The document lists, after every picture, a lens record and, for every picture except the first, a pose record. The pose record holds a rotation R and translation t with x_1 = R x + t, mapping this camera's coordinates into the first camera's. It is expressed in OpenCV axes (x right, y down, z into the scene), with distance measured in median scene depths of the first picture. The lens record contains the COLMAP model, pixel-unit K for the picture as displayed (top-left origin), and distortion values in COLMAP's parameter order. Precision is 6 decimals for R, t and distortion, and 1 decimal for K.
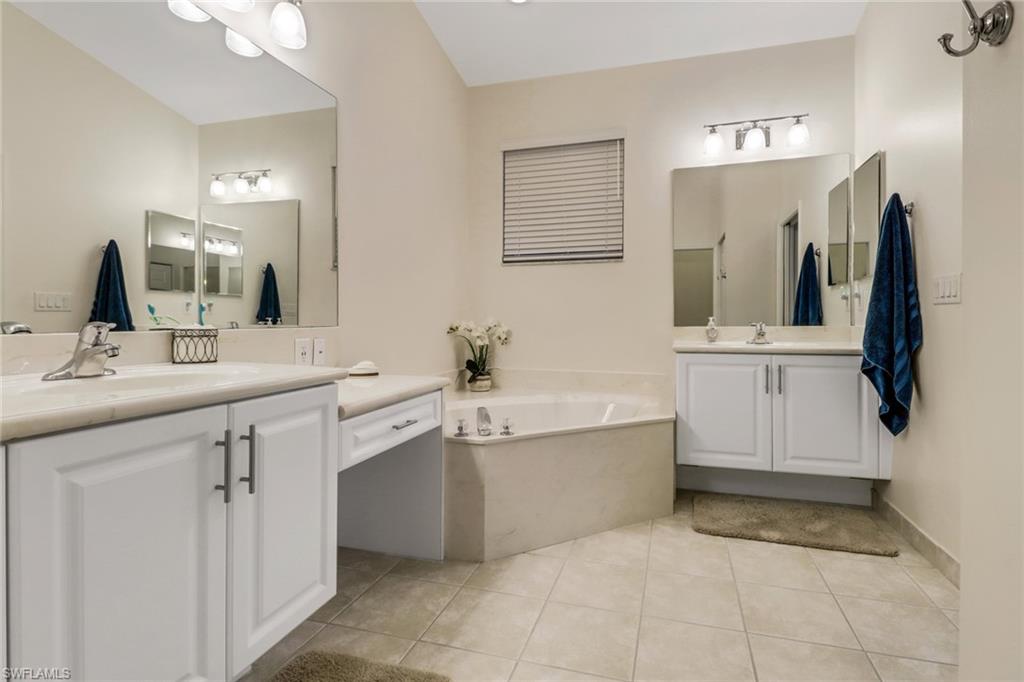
lens RADIAL K [[482.3, 0, 510.0], [0, 482.3, 328.4], [0, 0, 1]] dist [0.019783, -0.015715]
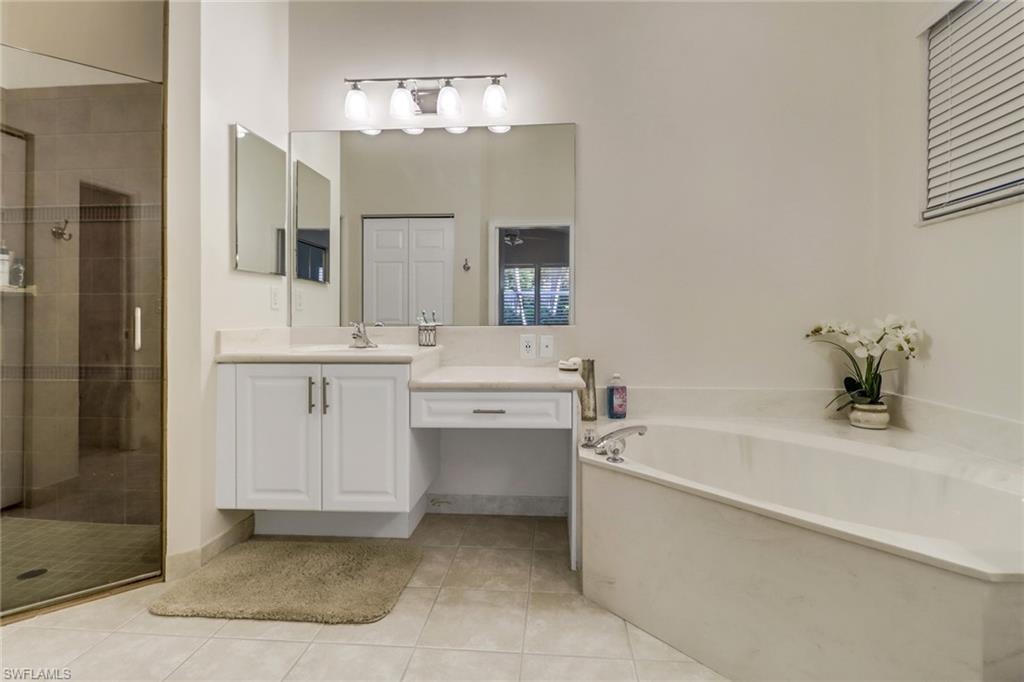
lens RADIAL K [[451.0, 0, 514.4], [0, 451.0, 328.1], [0, 0, 1]] dist [0.001426, 0.000266]
pose [[0.265122, 0.012700, -0.964131, 0.765535], [-0.012437, 0.999875, 0.009751, -0.007158], [0.964135, 0.009406, 0.265247, 0.727523]]
